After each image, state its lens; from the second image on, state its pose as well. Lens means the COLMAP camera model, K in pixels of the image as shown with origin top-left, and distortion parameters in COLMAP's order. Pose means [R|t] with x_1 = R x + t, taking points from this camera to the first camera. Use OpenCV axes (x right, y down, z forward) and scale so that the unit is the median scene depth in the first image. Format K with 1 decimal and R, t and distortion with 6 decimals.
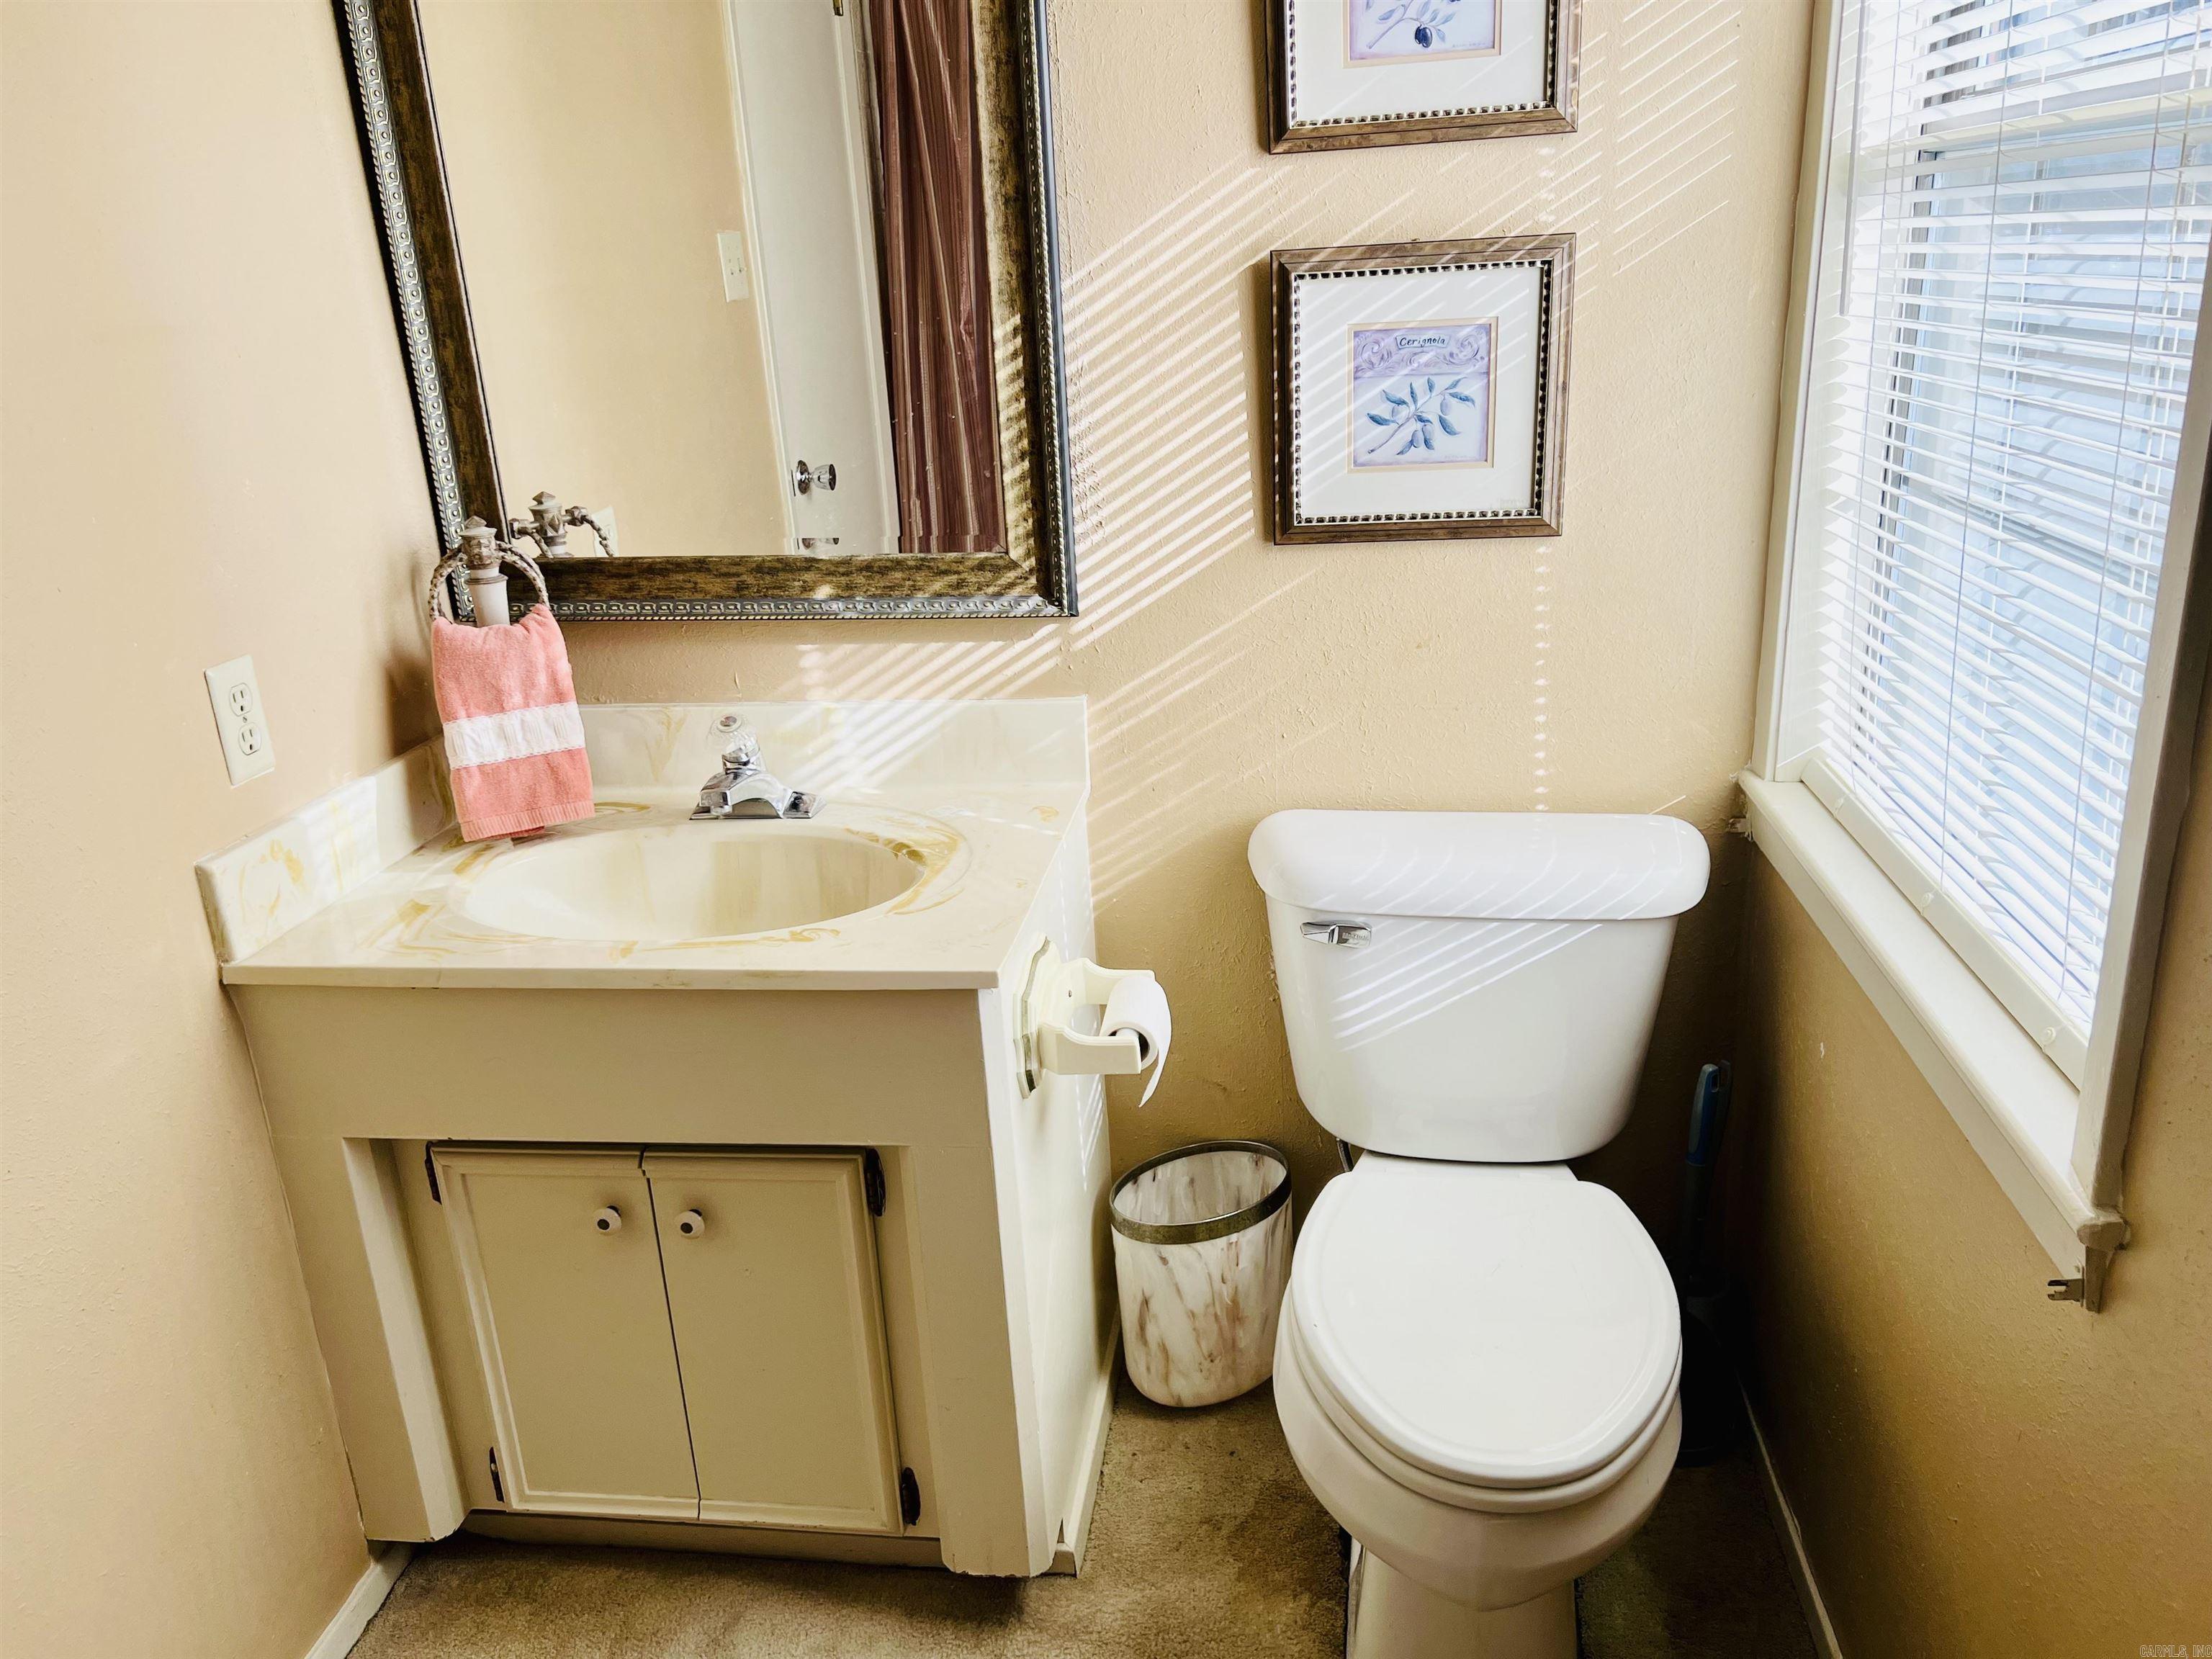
lens RADIAL K [[1659.3, 0, 1106.0], [0, 1659.3, 829.5], [0, 0, 1]] dist [0.070643, -0.084714]
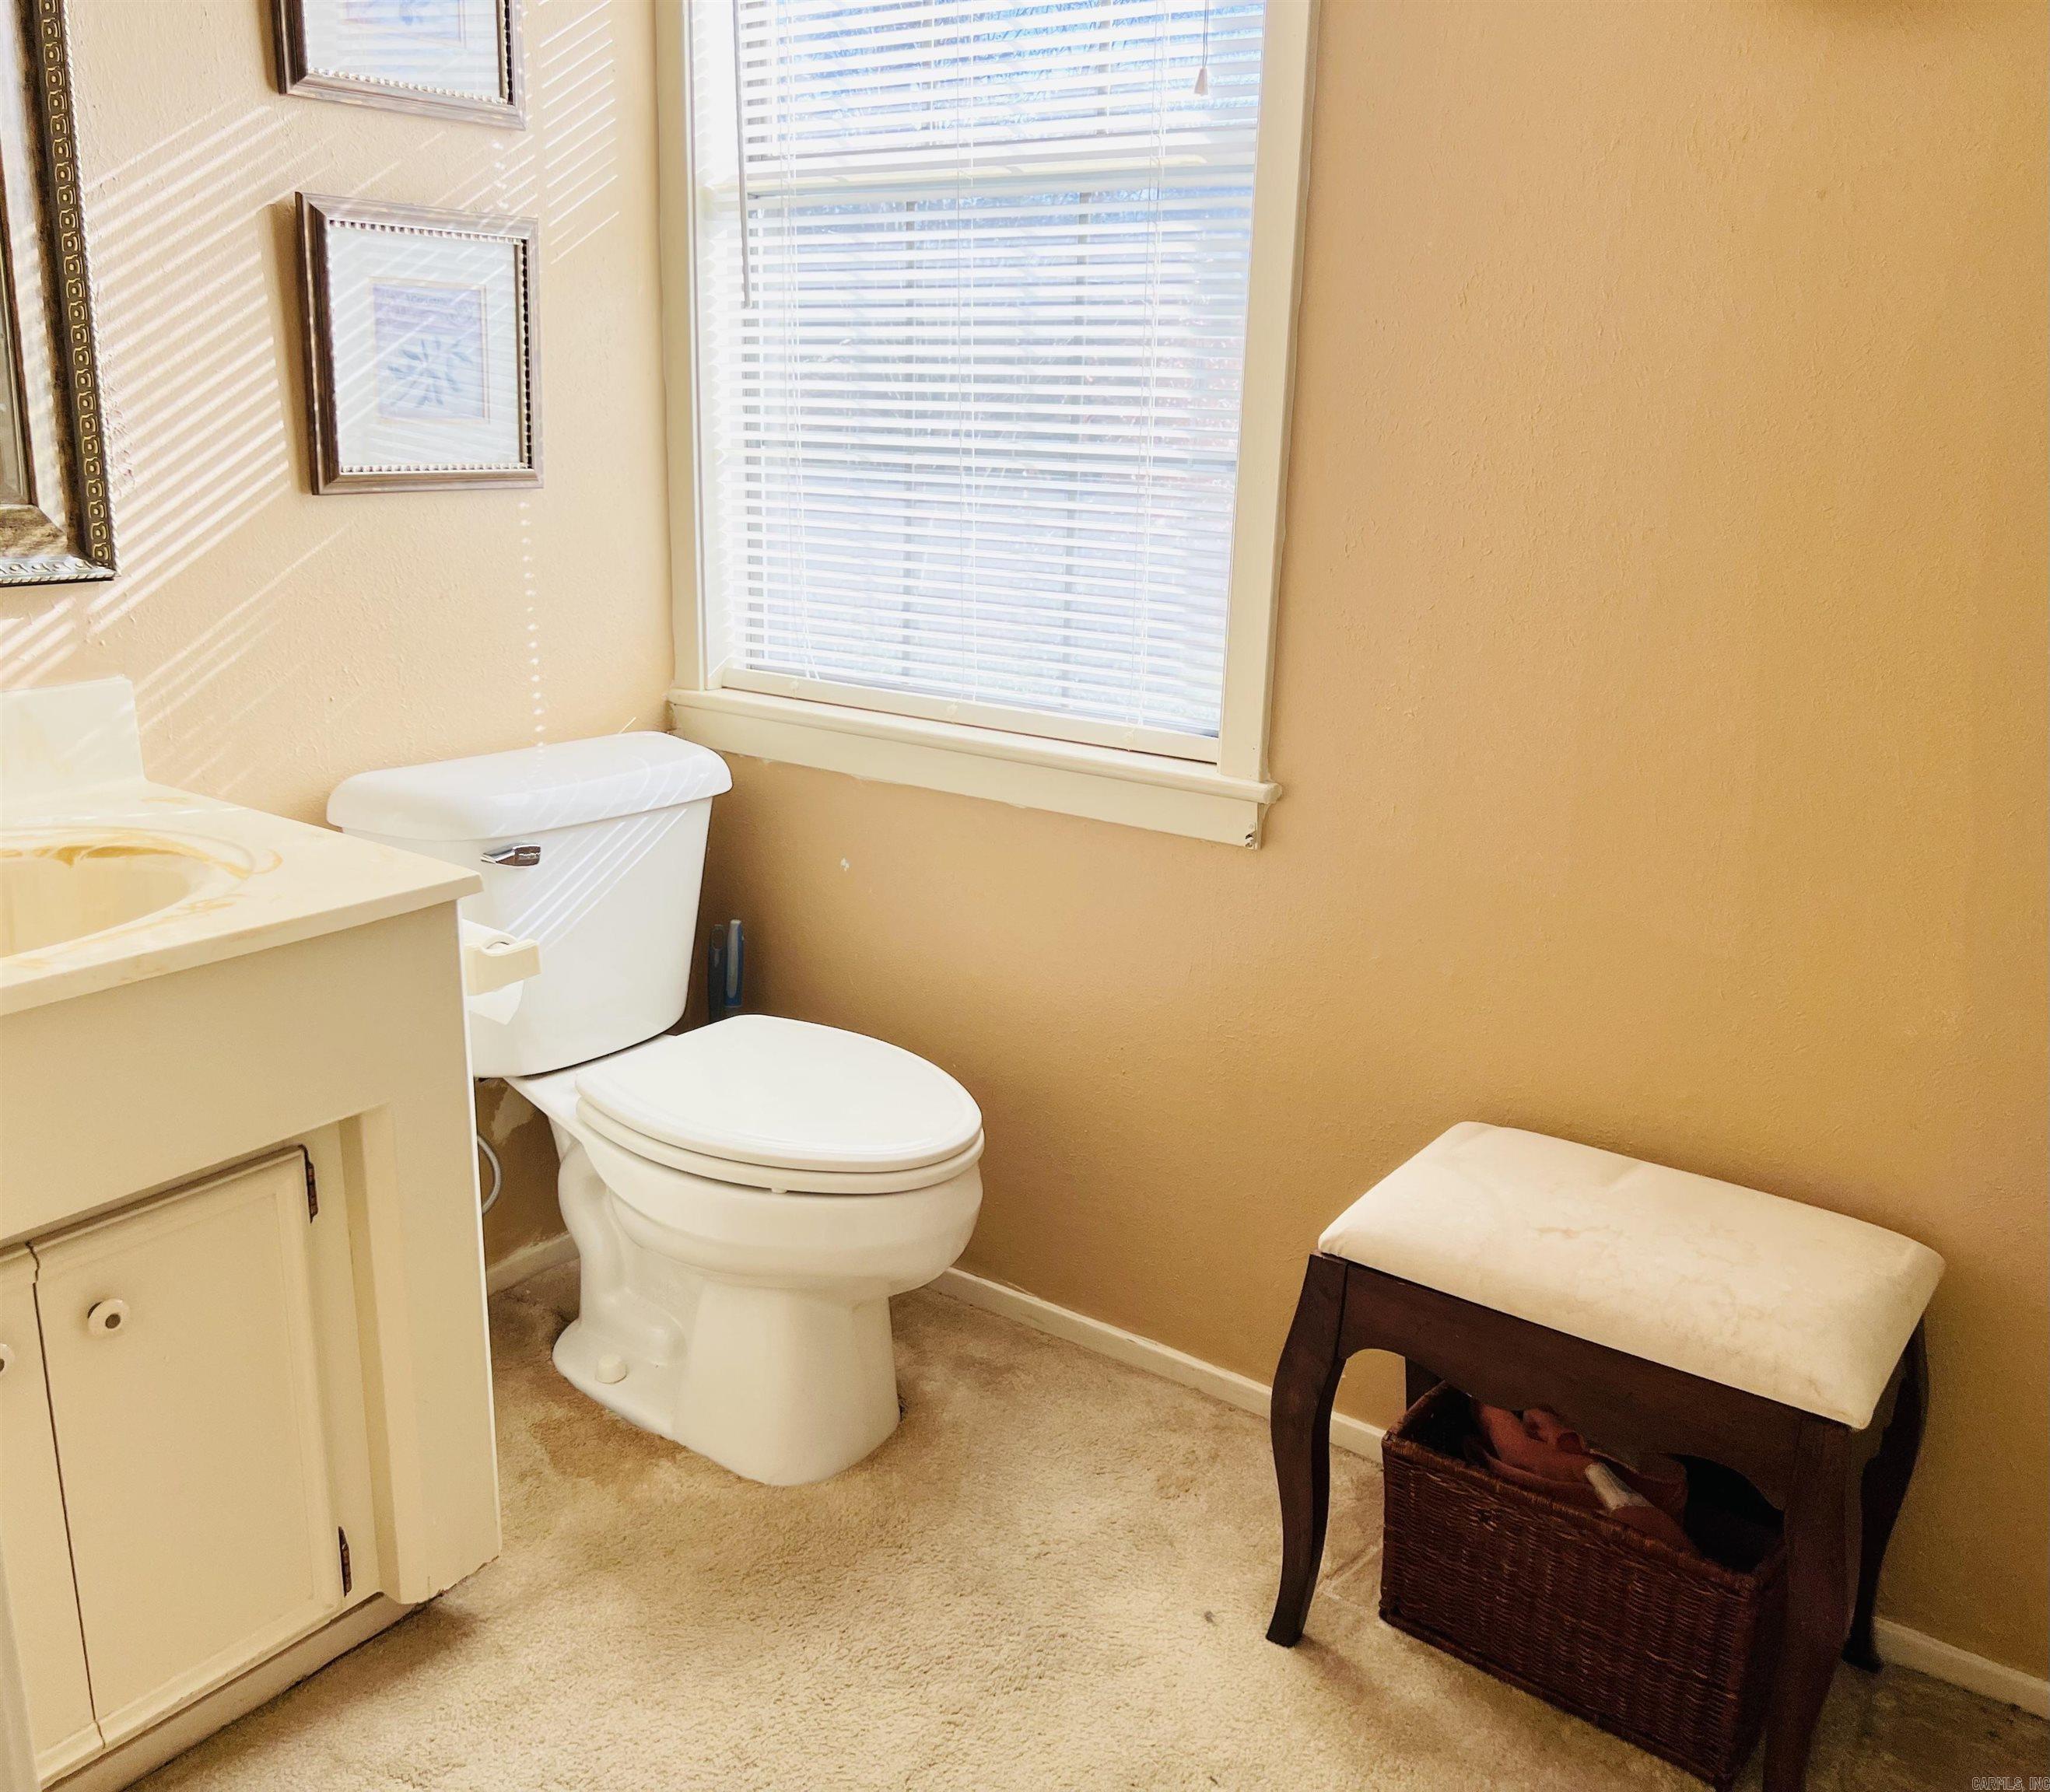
lens RADIAL K [[1791.4, 0, 1025.0], [0, 1791.4, 896.0], [0, 0, 1]] dist [-0.001284, 0.012724]
pose [[0.462192, -0.179173, 0.868491, -0.690720], [0.244624, 0.967135, 0.069340, 0.087576], [-0.852372, 0.180406, 0.490832, 0.183201]]
